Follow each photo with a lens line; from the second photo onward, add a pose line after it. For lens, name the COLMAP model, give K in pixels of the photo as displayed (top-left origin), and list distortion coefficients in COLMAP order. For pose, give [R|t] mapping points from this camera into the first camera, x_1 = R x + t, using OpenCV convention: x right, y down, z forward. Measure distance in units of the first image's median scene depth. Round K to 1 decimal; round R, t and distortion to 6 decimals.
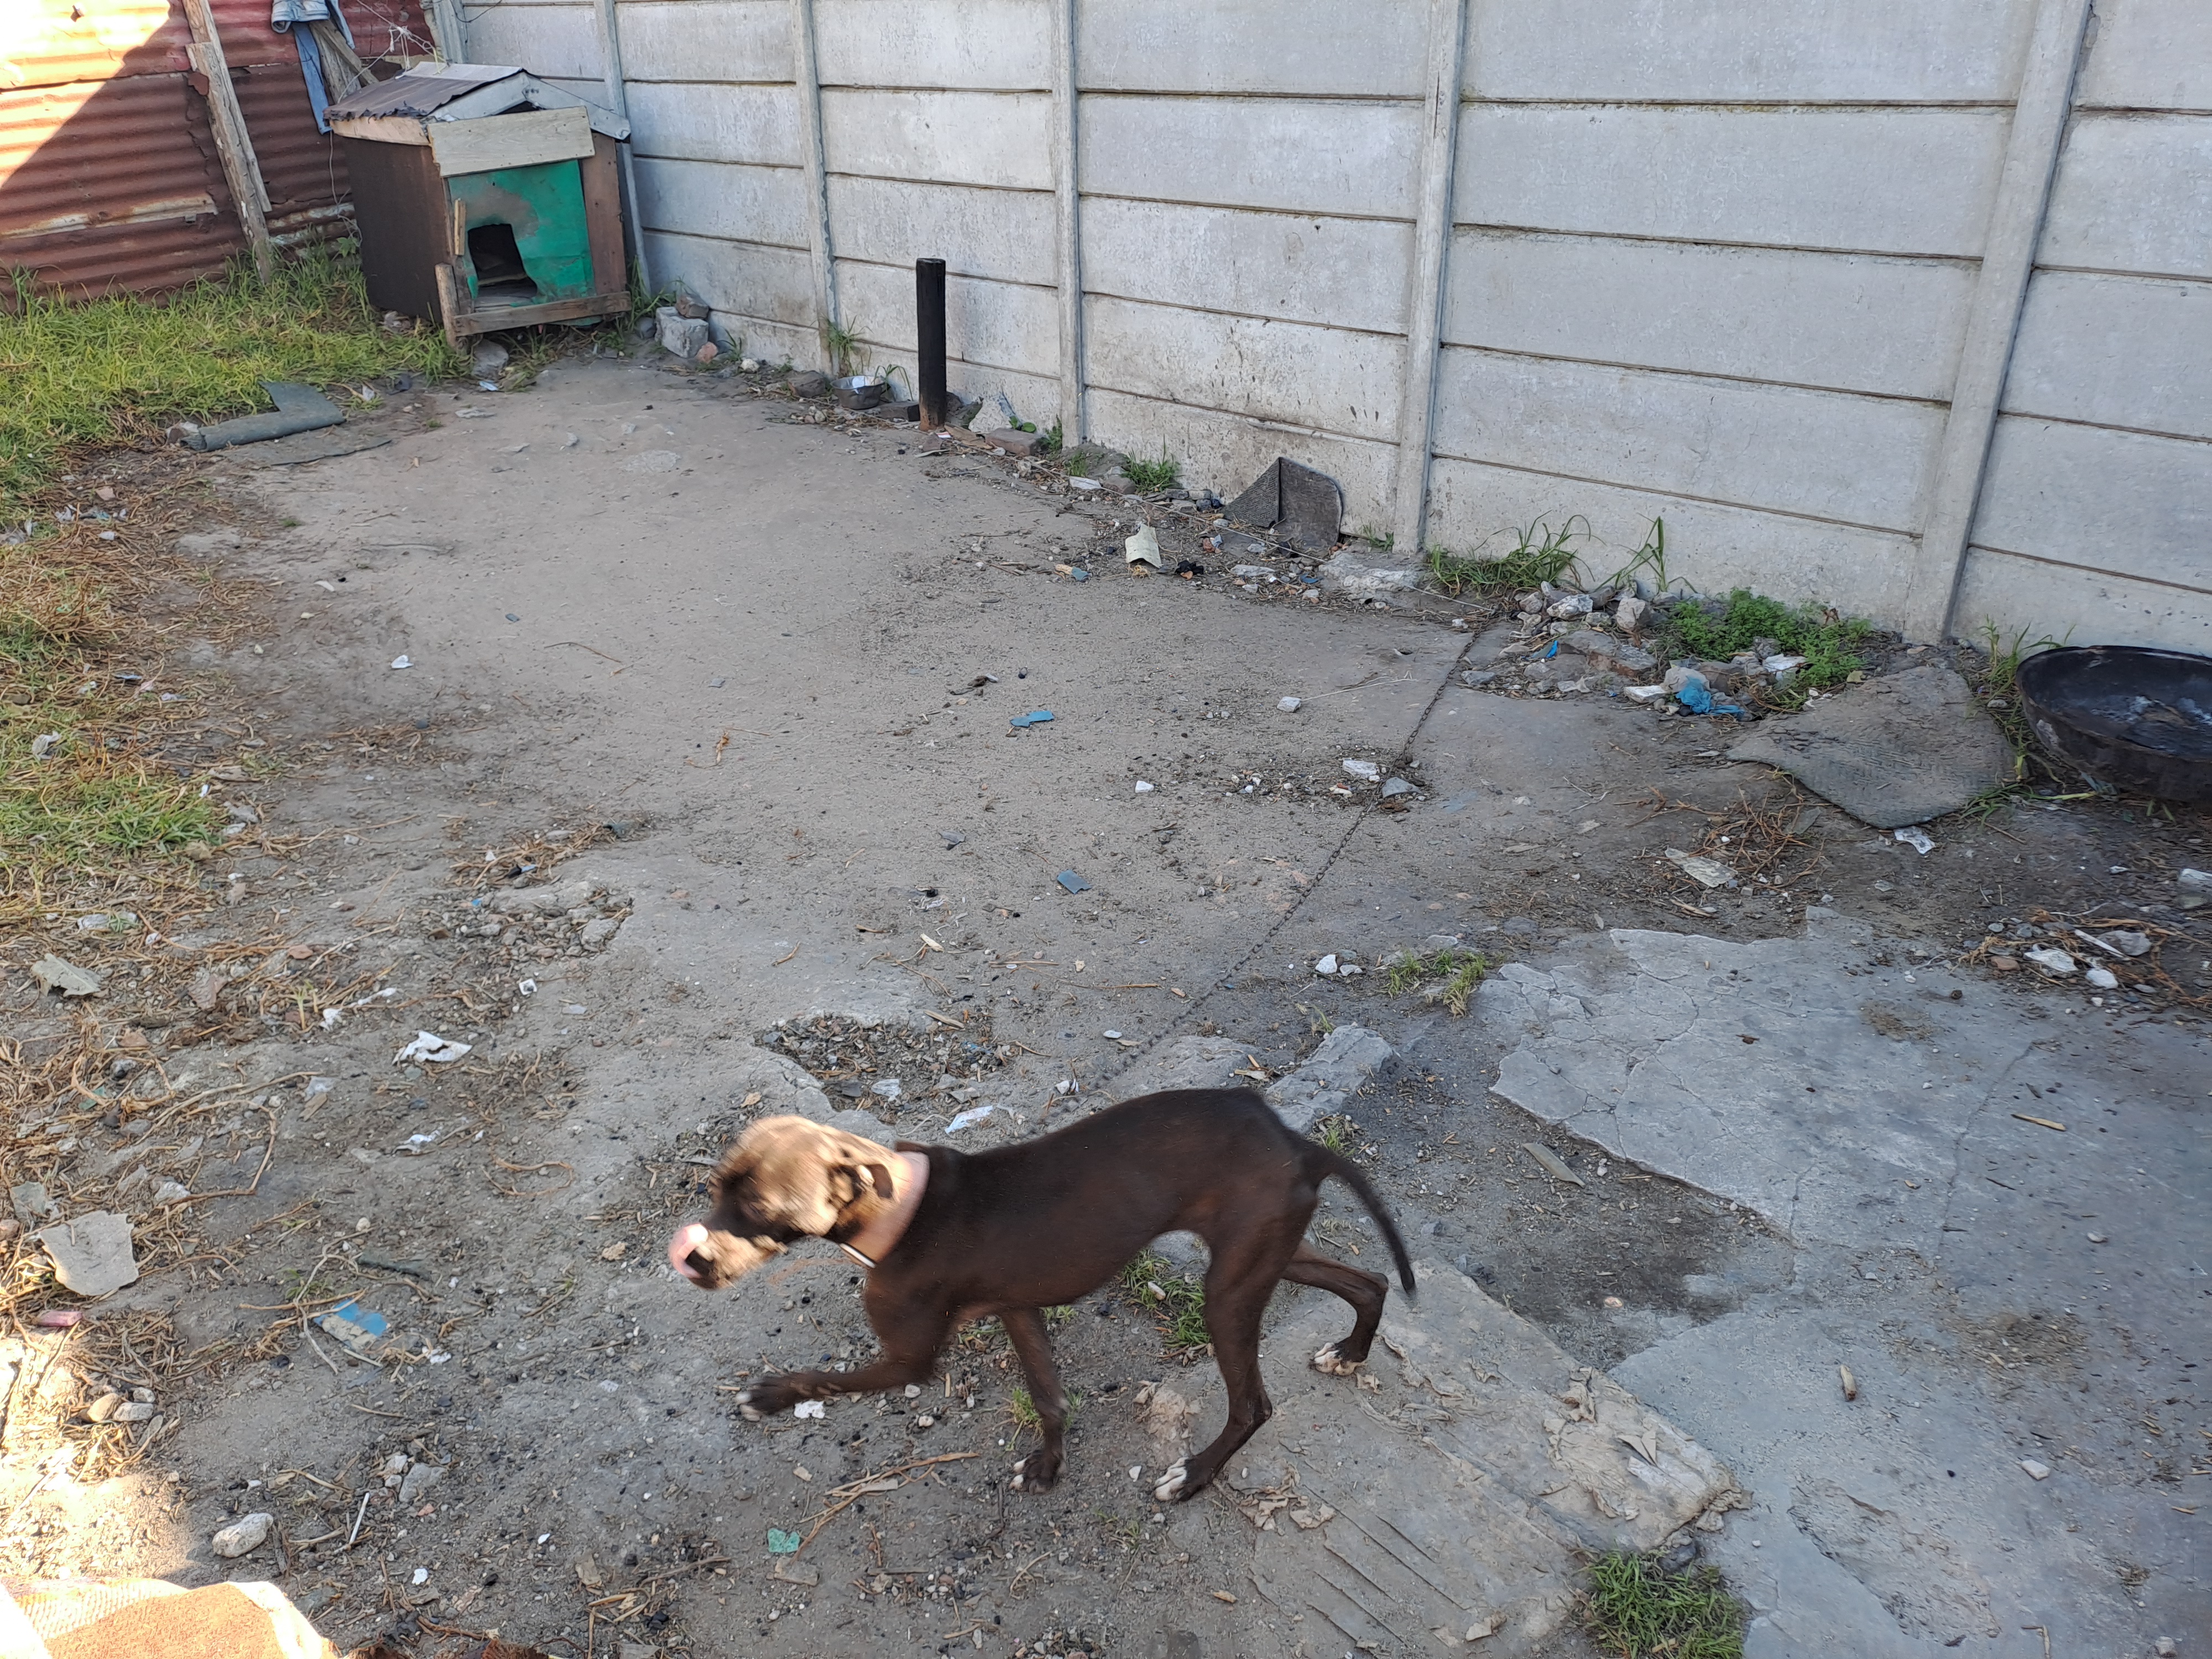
lens RADIAL K [[1638.2, 0, 1104.3], [0, 1638.2, 818.2], [0, 0, 1]] dist [0.067284, -0.066927]
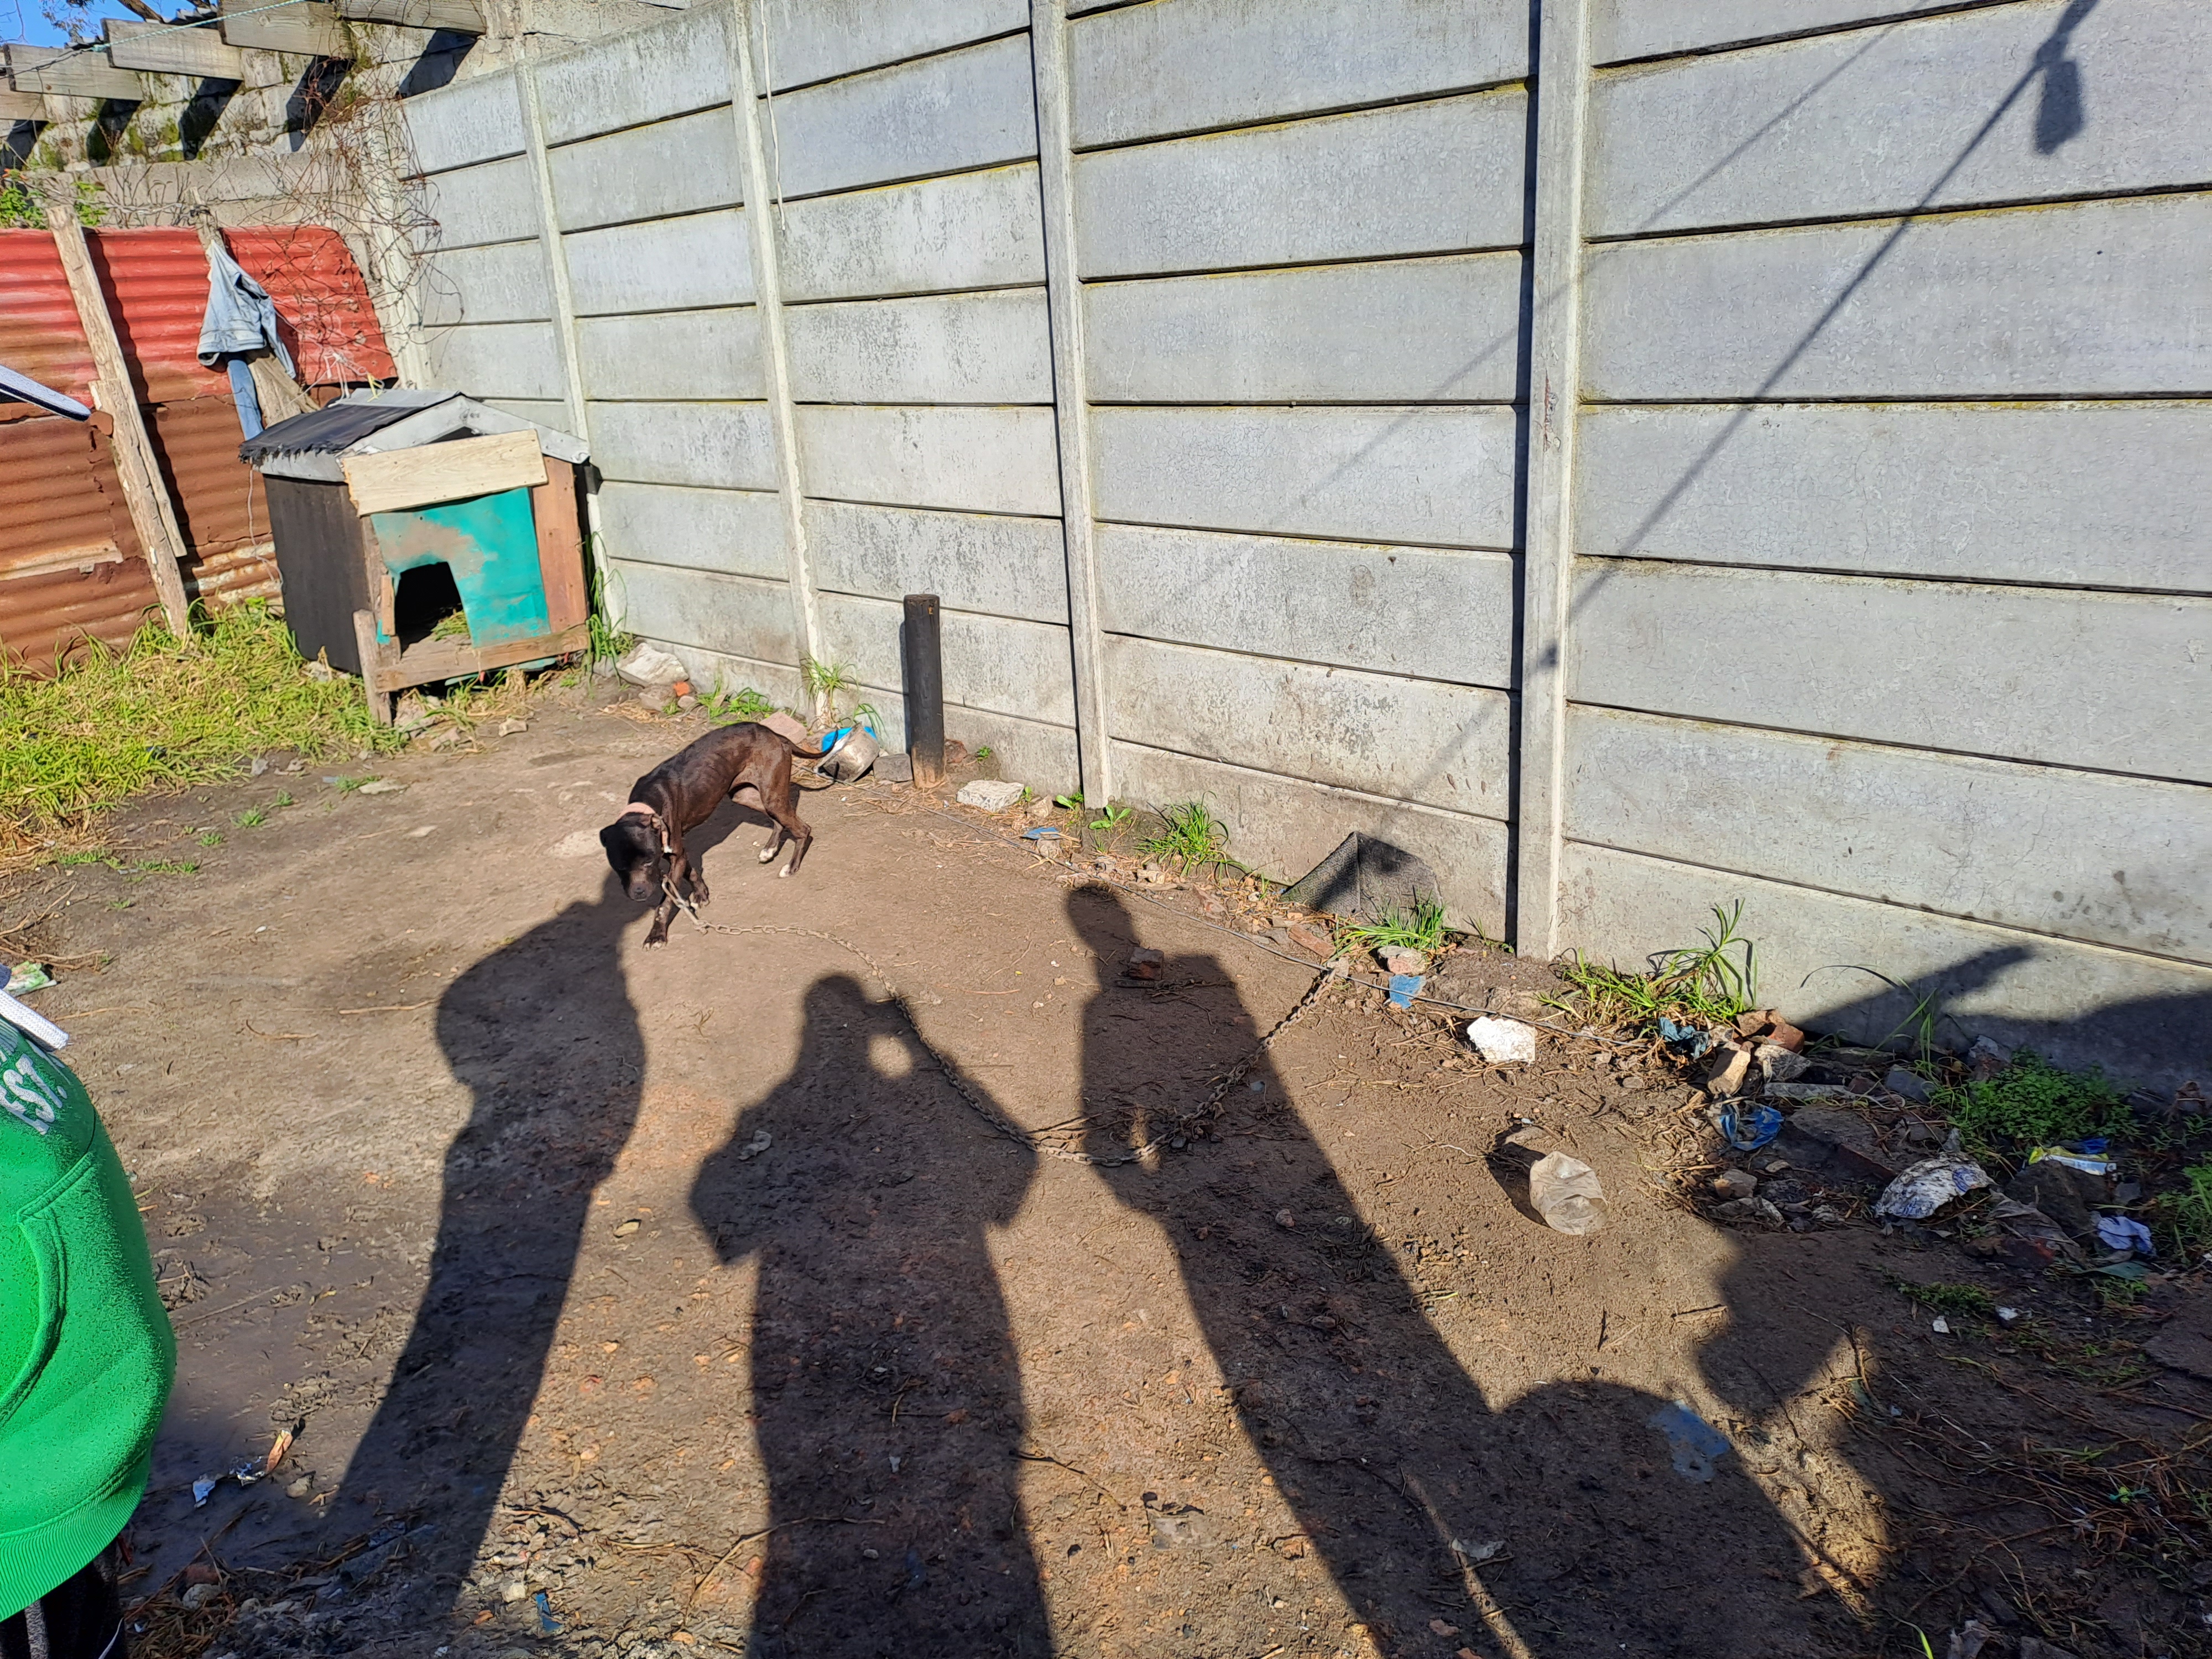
lens RADIAL K [[1638.2, 0, 1111.7], [0, 1638.2, 844.5], [0, 0, 1]] dist [0.067284, -0.066927]
pose [[0.999399, -0.029909, -0.017501, 0.003496], [0.027210, 0.990039, -0.138138, -0.119222], [0.021458, 0.137579, 0.990258, 0.241171]]
